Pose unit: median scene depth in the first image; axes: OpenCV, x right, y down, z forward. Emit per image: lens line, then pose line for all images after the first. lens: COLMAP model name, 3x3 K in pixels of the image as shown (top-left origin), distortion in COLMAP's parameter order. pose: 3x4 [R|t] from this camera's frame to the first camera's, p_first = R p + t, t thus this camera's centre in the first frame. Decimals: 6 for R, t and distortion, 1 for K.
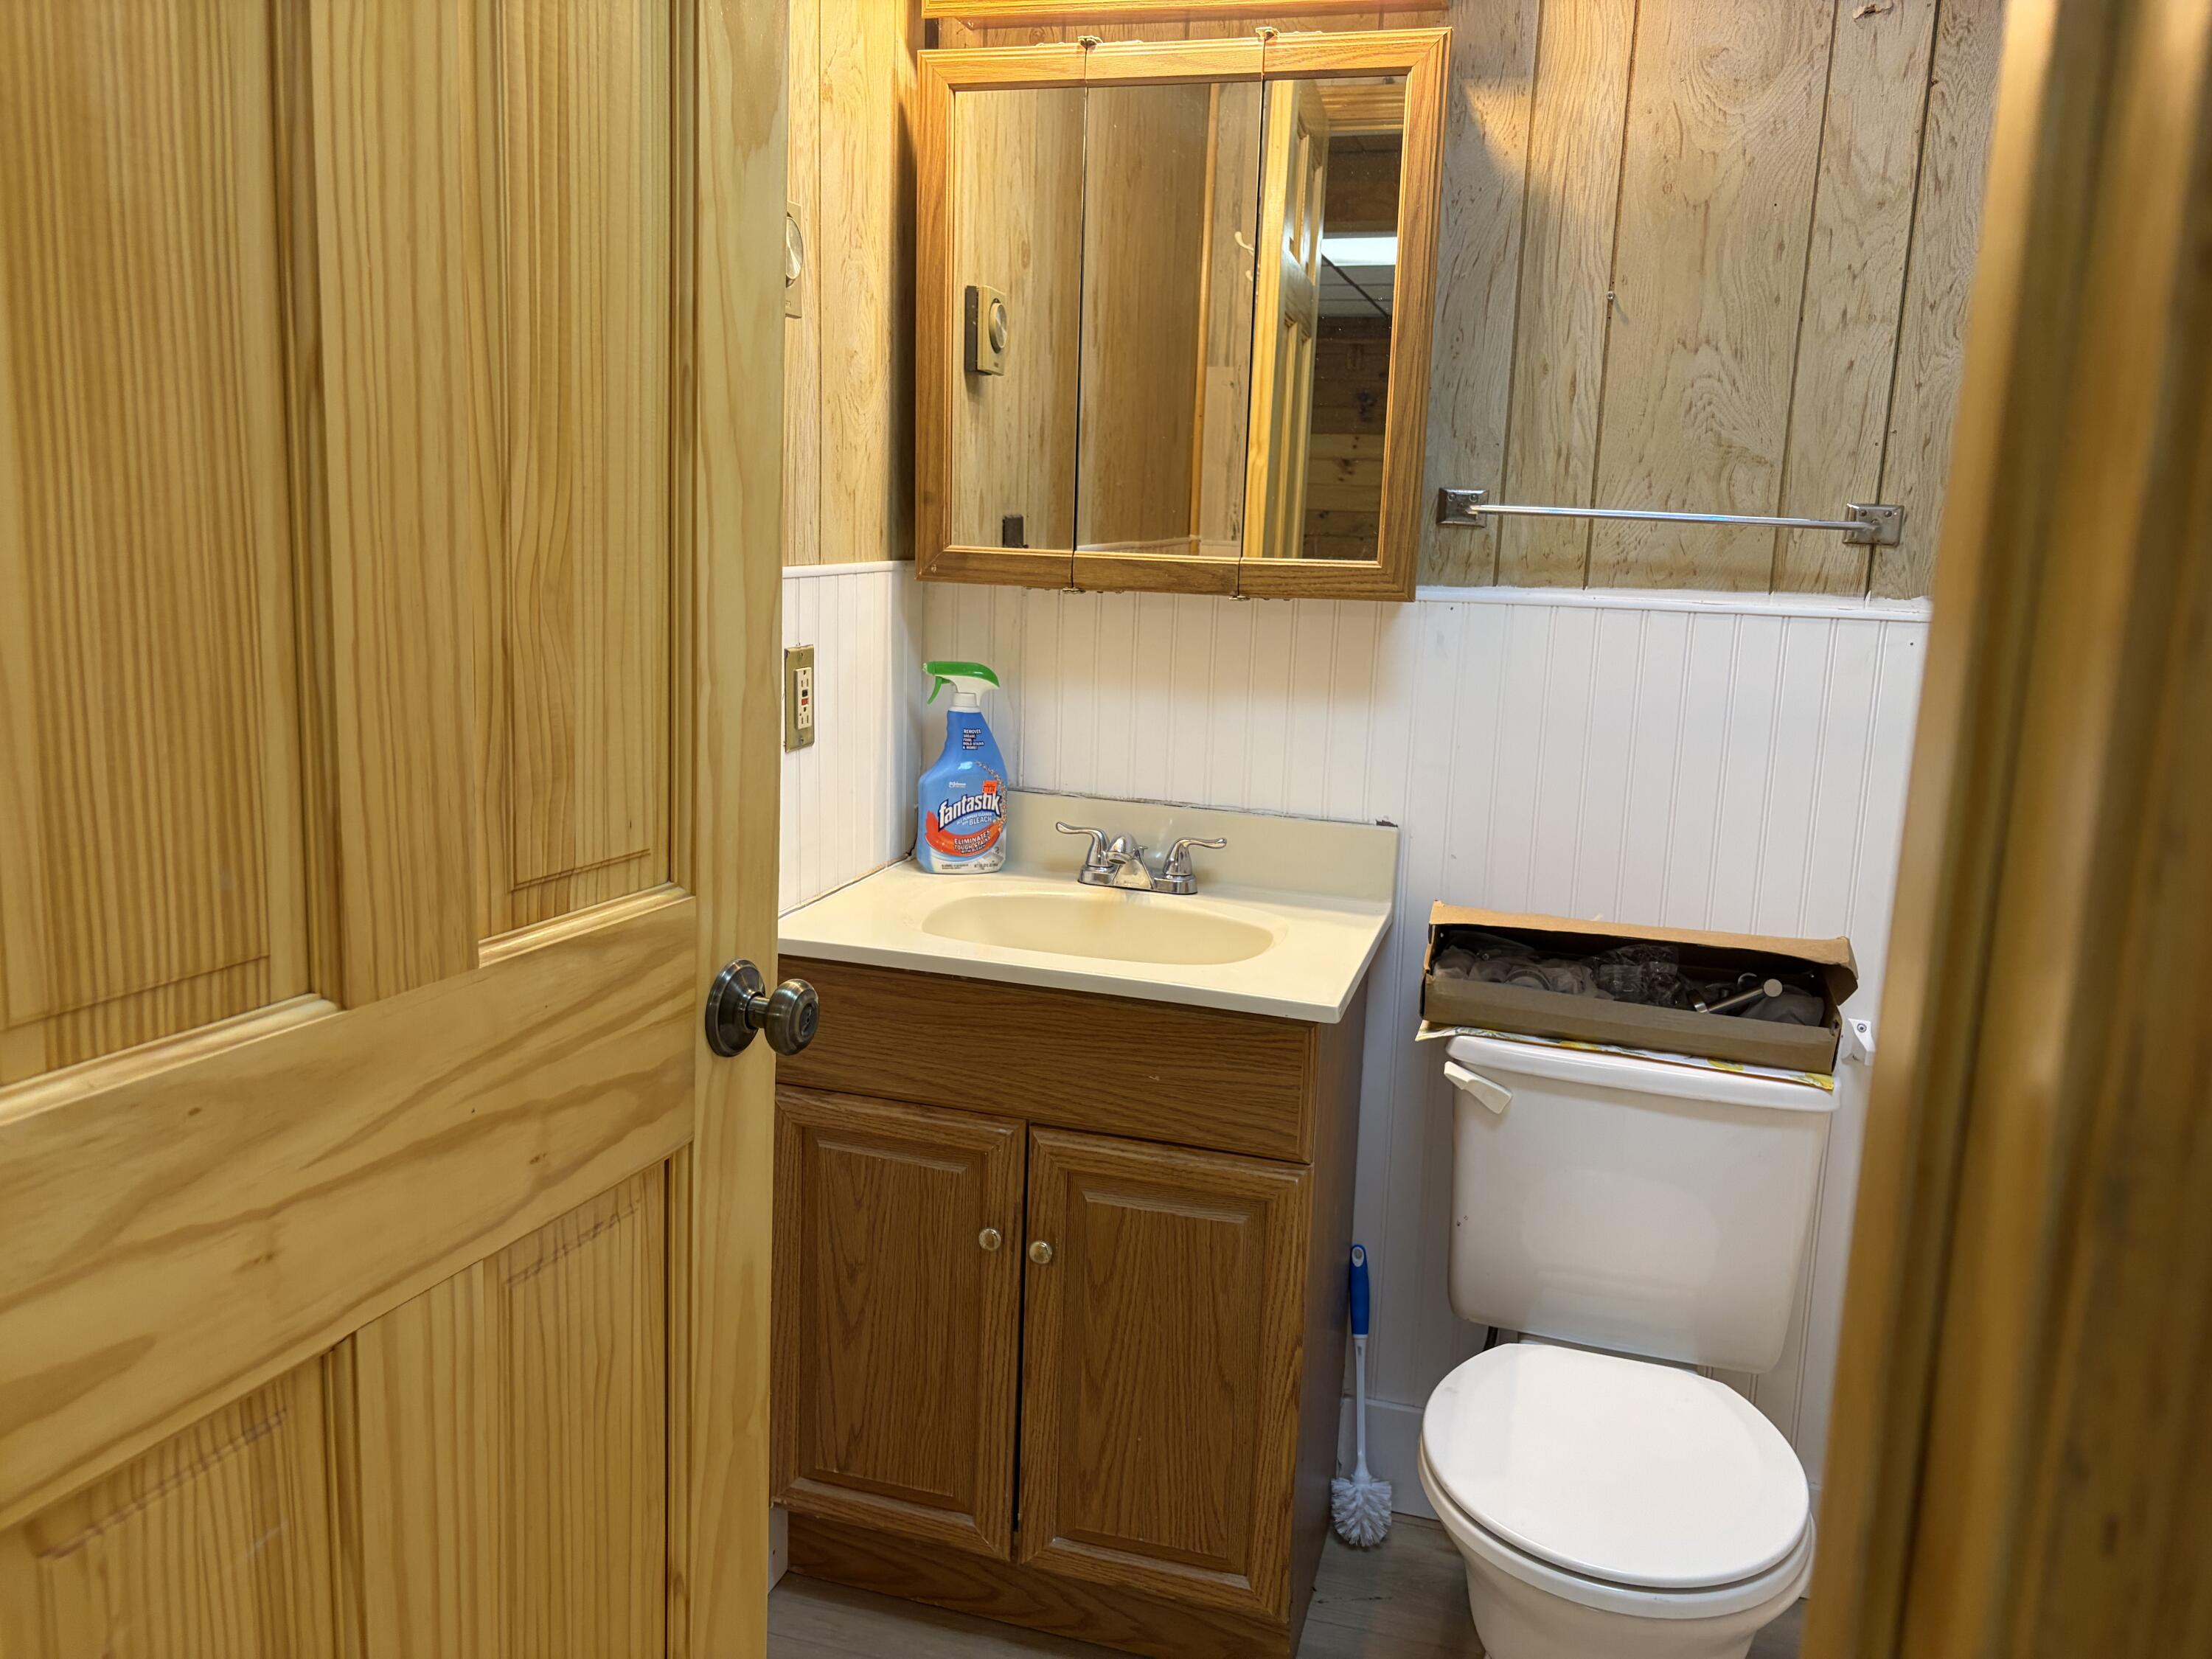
lens RADIAL K [[1665.2, 0, 1114.9], [0, 1665.2, 837.3], [0, 0, 1]] dist [0.013898, 0.010530]
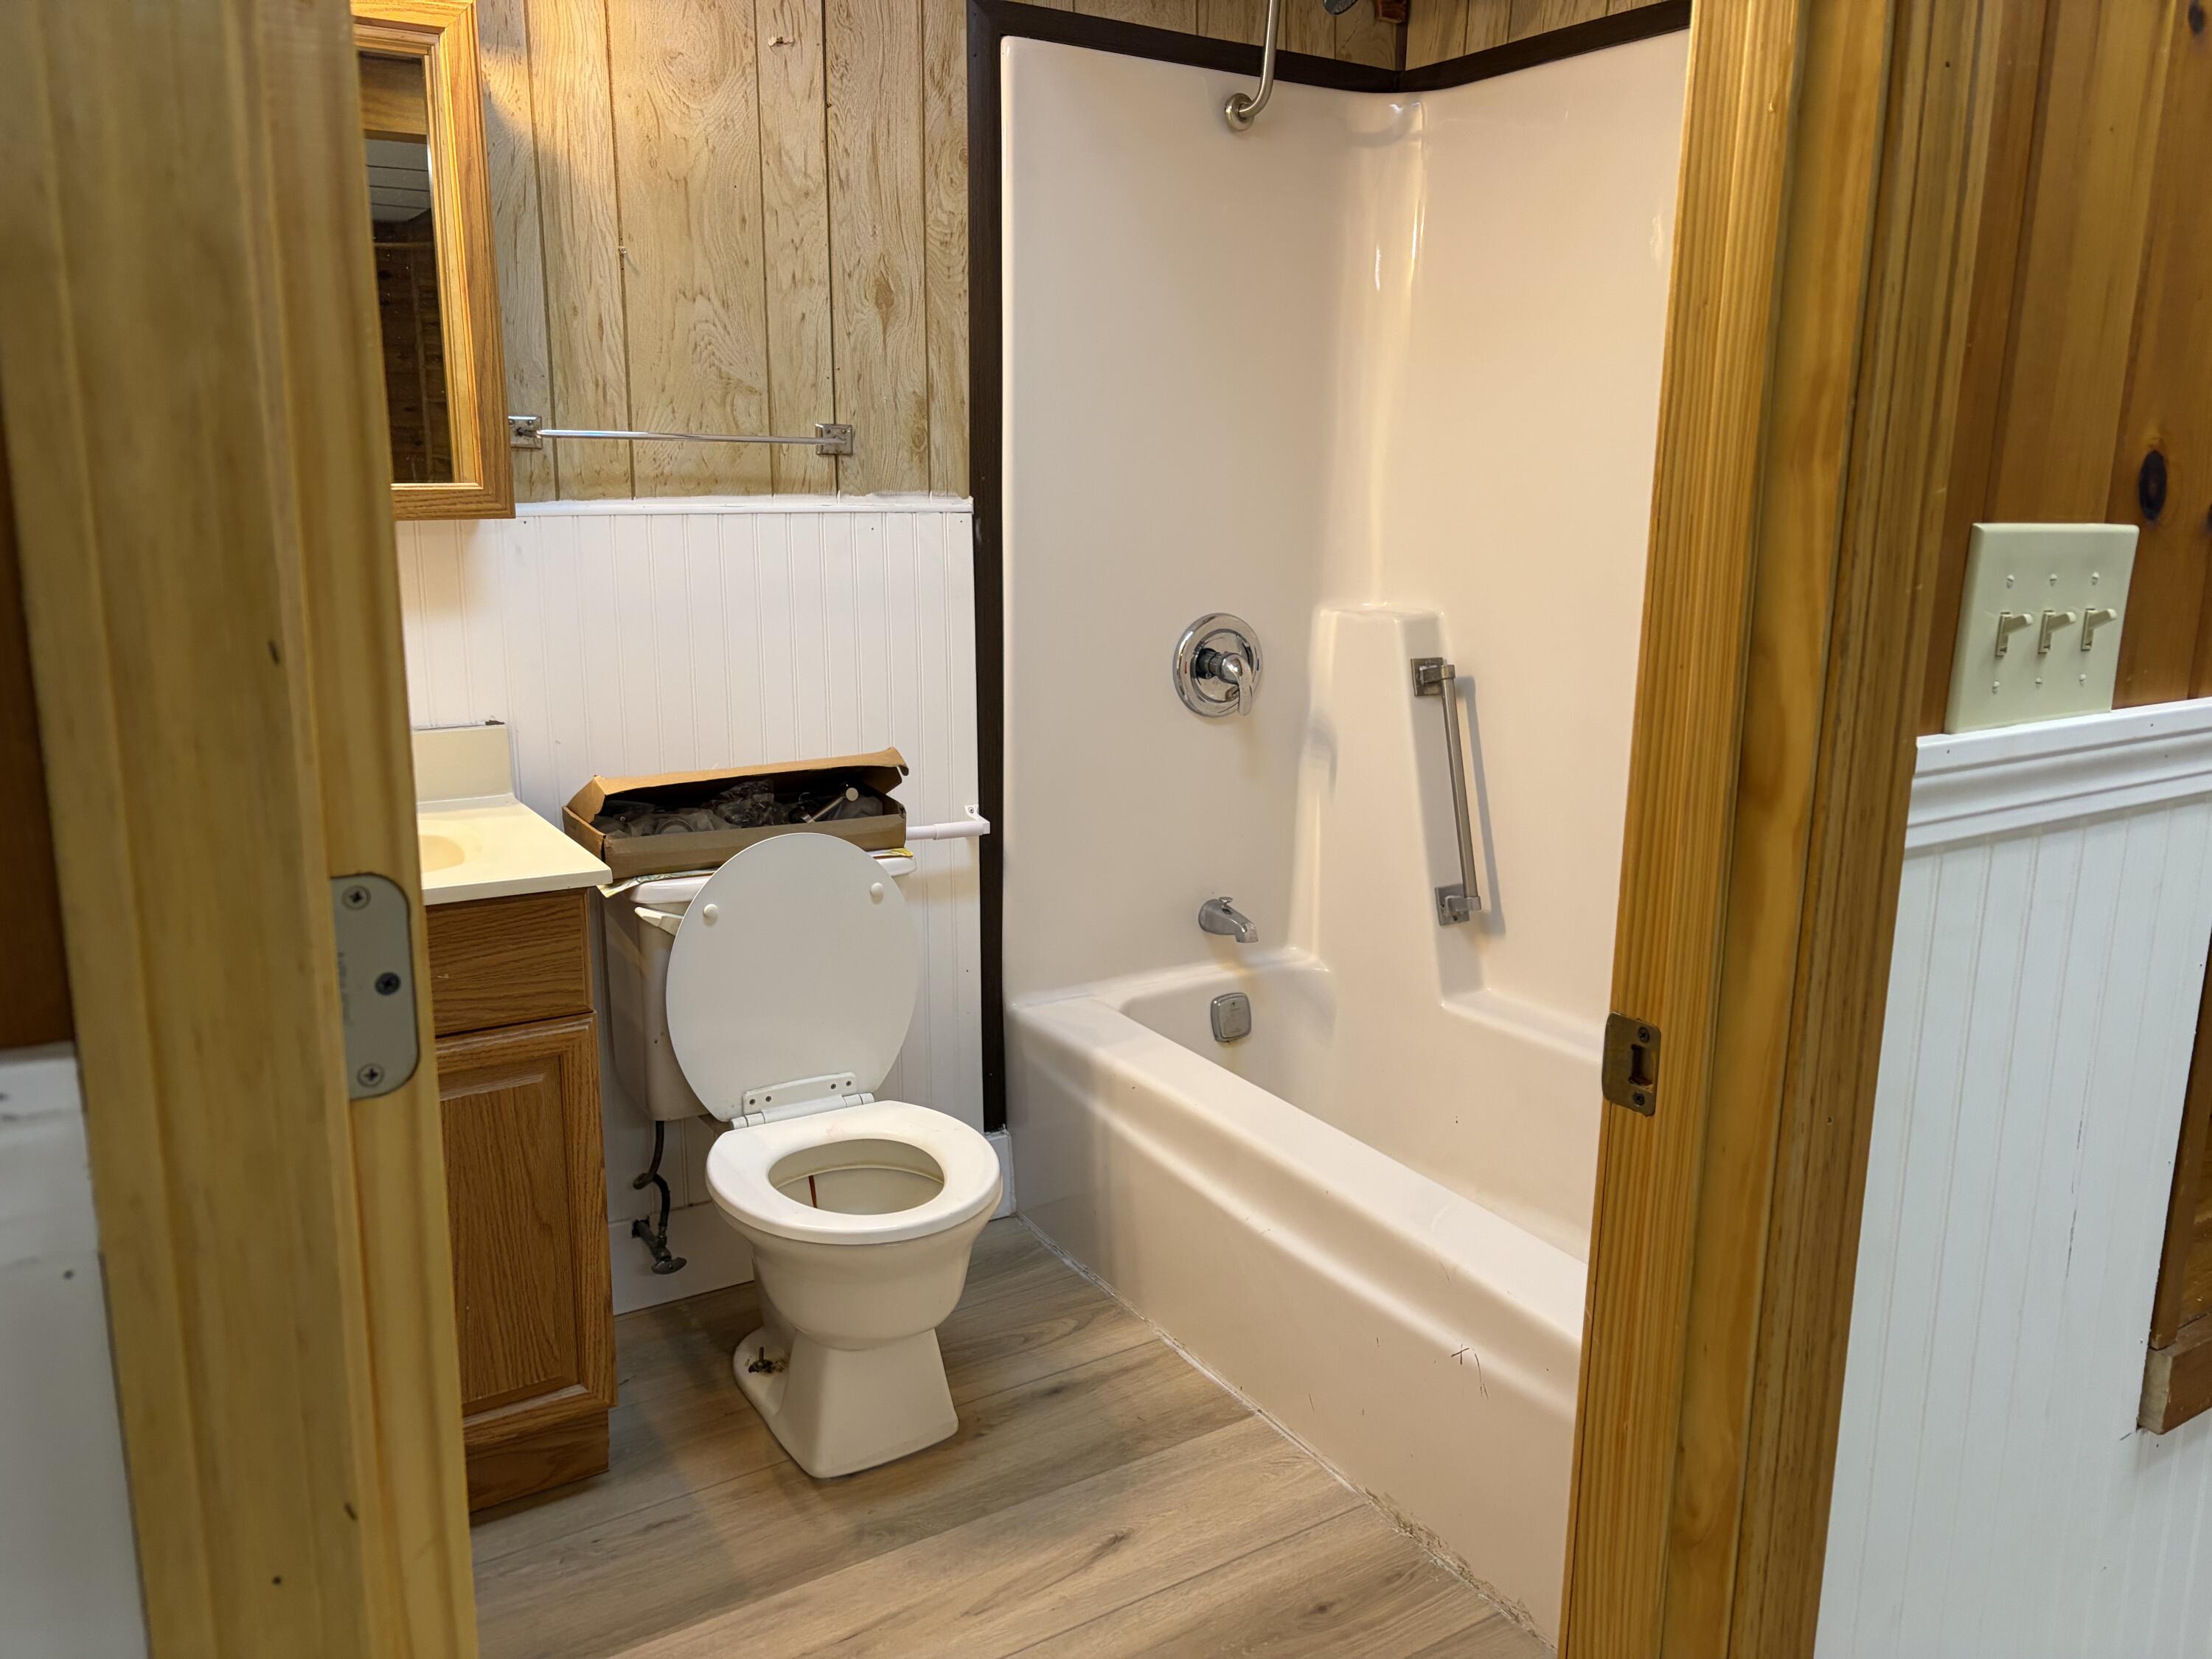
lens RADIAL K [[1673.4, 0, 1106.0], [0, 1673.4, 829.5], [0, 0, 1]] dist [0.023591, -0.009080]
pose [[0.663673, -0.197570, 0.721459, -0.424760], [0.153274, 0.979942, 0.127358, -0.020200], [-0.732151, 0.026057, 0.680644, -0.055549]]
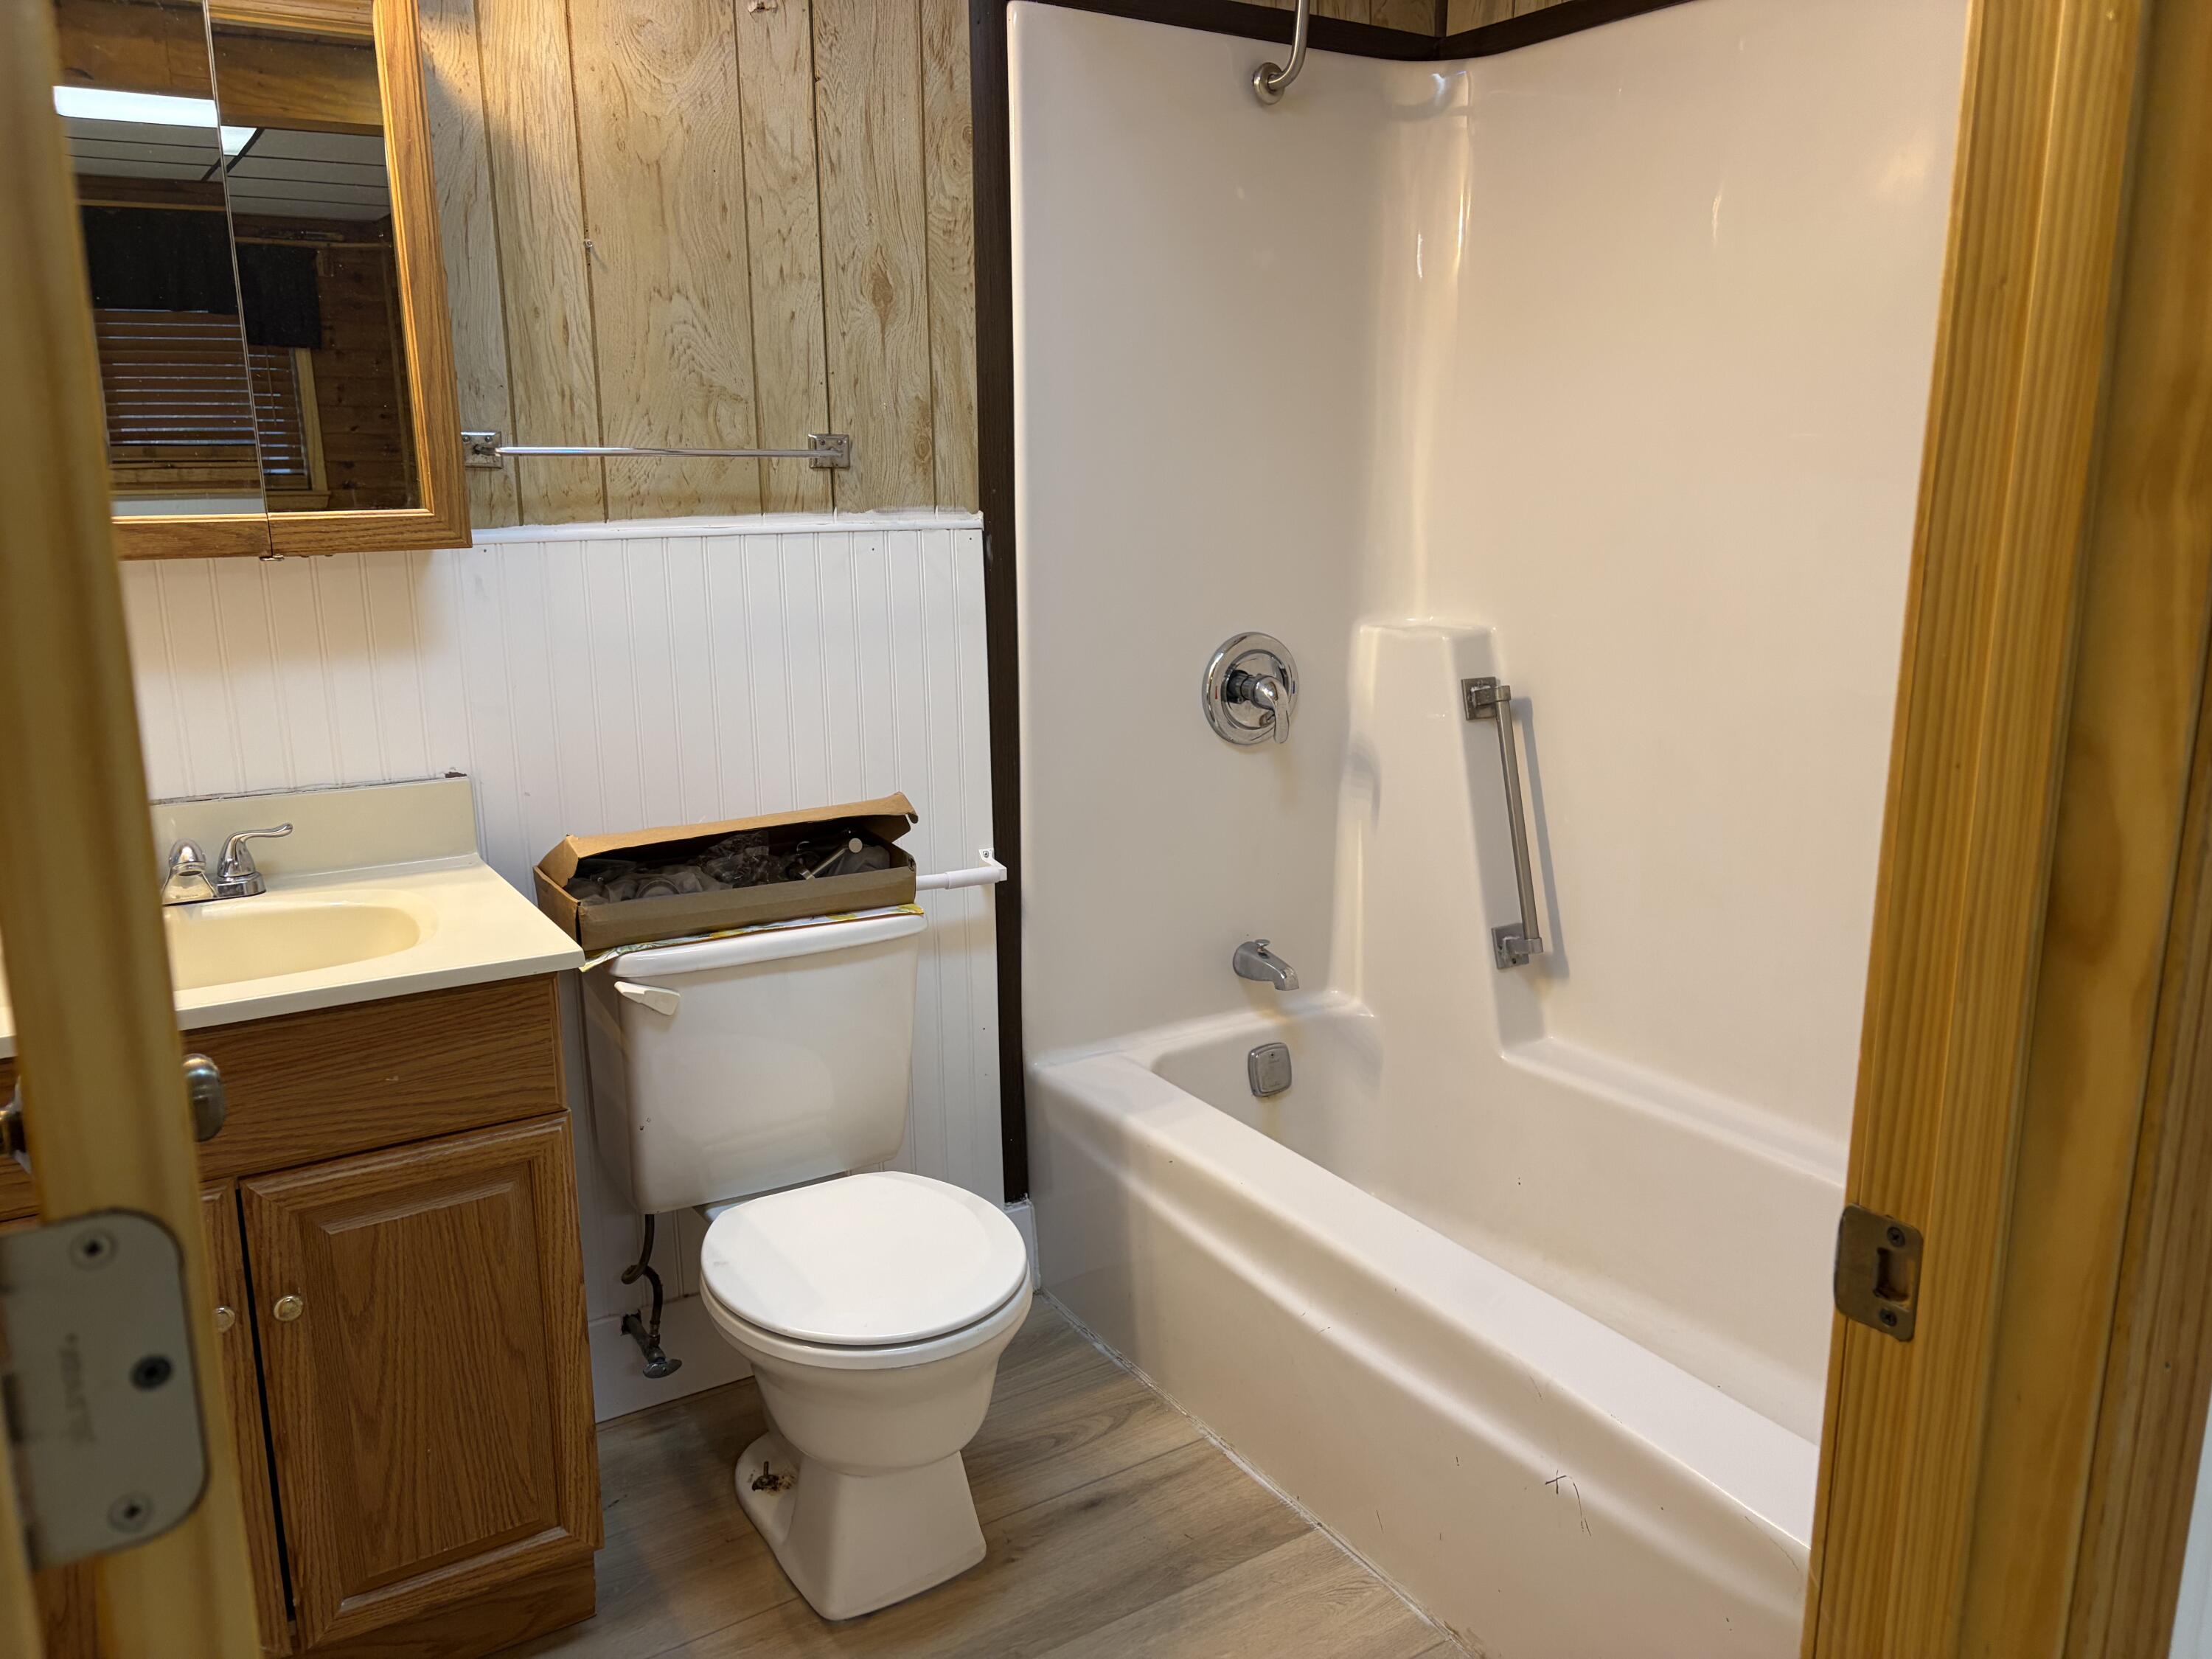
lens RADIAL K [[1665.2, 0, 1114.9], [0, 1665.2, 837.3], [0, 0, 1]] dist [0.013898, 0.010530]
pose [[0.656264, -0.214692, 0.723343, -0.336263], [0.167543, 0.976196, 0.137734, -0.047351], [-0.735695, 0.030801, 0.676612, 0.049448]]
